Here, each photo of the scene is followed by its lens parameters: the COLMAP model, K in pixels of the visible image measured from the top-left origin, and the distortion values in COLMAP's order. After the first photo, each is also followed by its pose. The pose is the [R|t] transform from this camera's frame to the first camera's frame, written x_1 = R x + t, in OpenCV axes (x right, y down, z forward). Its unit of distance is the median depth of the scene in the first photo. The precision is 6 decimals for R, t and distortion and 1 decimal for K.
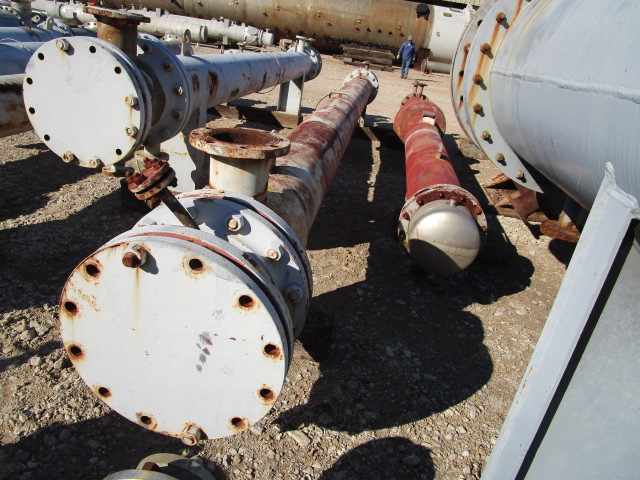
lens RADIAL K [[455.2, 0, 315.3], [0, 455.2, 235.9], [0, 0, 1]] dist [-0.024899, 0.007206]
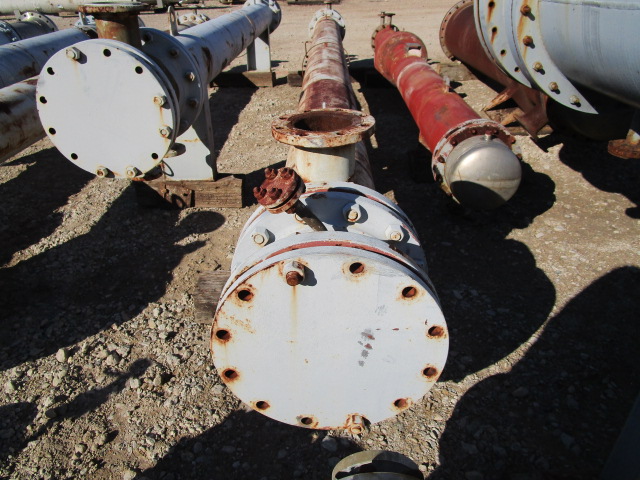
lens RADIAL K [[455.2, 0, 315.3], [0, 455.2, 235.9], [0, 0, 1]] dist [-0.024899, 0.007206]
pose [[0.977036, -0.209146, 0.040736, -0.187942], [0.203170, 0.972044, 0.117700, -0.069525], [-0.064213, -0.106721, 0.992213, 0.016950]]
